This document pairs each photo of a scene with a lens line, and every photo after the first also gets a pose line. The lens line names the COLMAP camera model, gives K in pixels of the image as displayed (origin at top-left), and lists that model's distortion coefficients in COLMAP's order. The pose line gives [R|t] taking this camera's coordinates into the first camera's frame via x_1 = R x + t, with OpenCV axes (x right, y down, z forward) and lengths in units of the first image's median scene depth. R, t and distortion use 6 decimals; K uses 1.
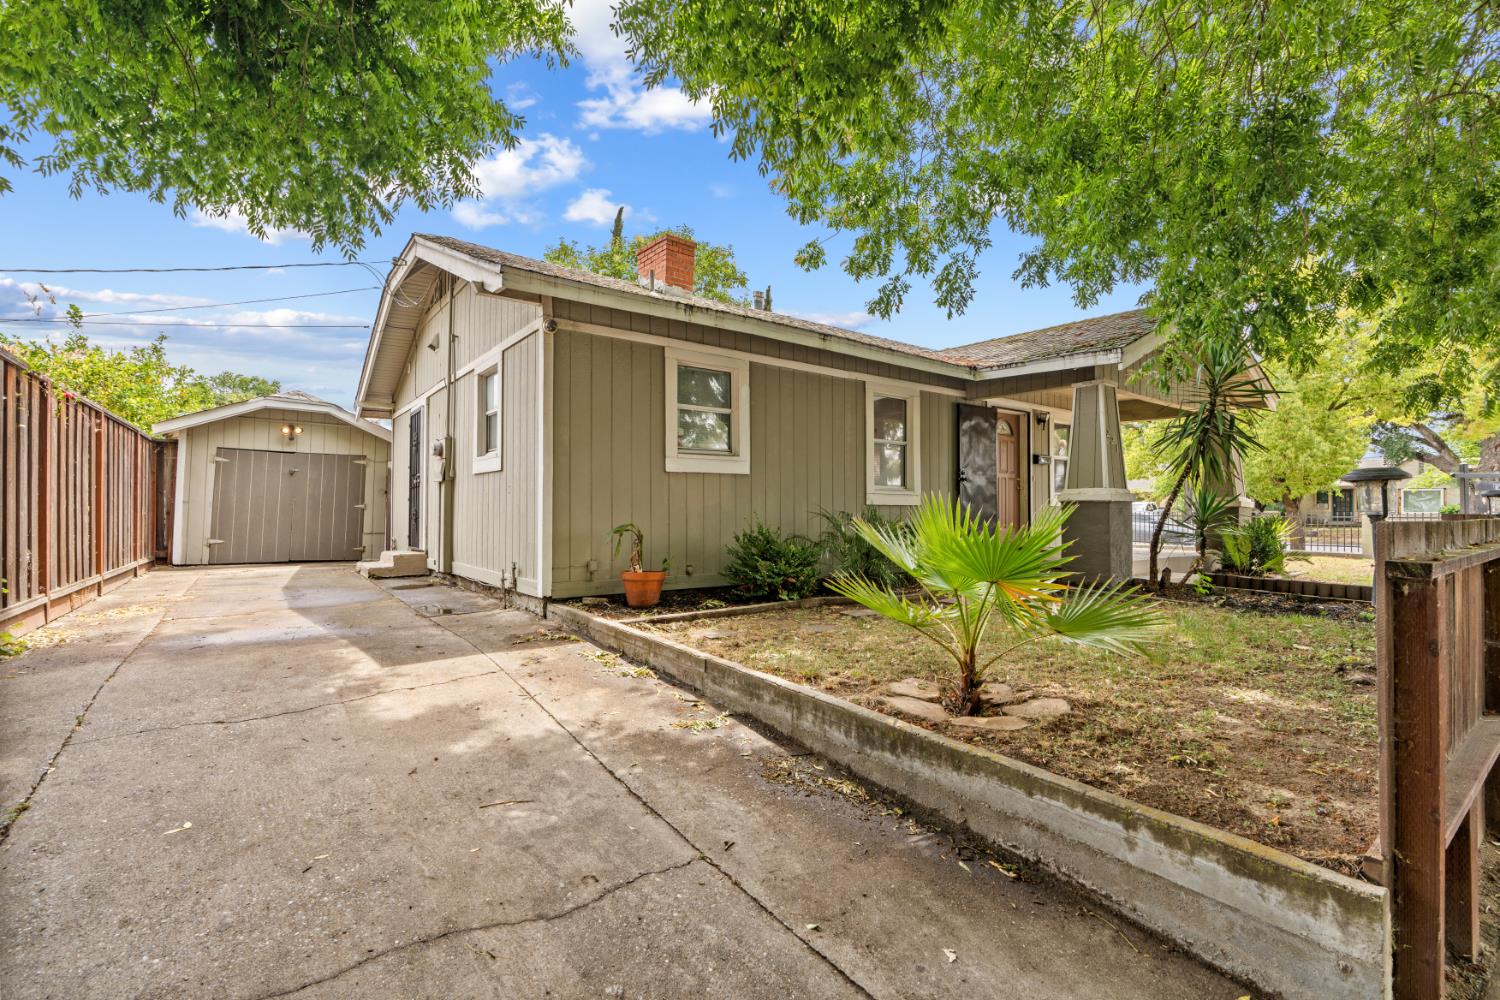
lens RADIAL K [[664.2, 0, 754.8], [0, 664.2, 503.2], [0, 0, 1]] dist [-0.011039, 0.003804]
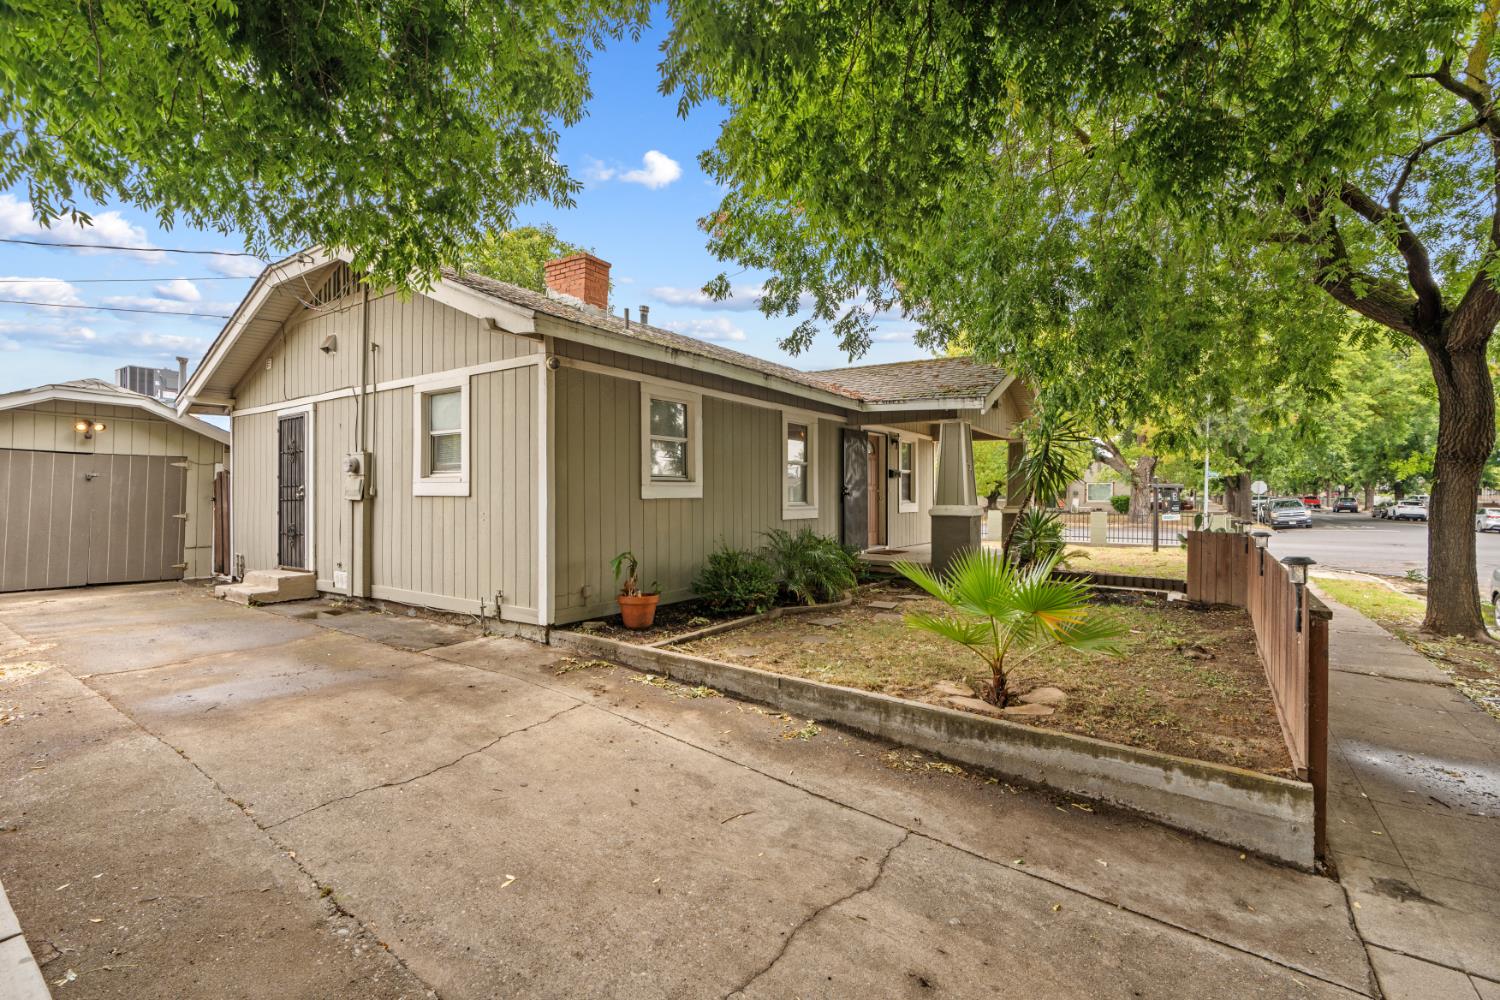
lens RADIAL K [[664.2, 0, 744.3], [0, 664.2, 495.1], [0, 0, 1]] dist [-0.011039, 0.003804]
pose [[0.949269, 0.000014, 0.314467, -0.349472], [-0.004681, 0.999890, 0.014085, -0.077532], [-0.314432, -0.014843, 0.949164, -0.080911]]
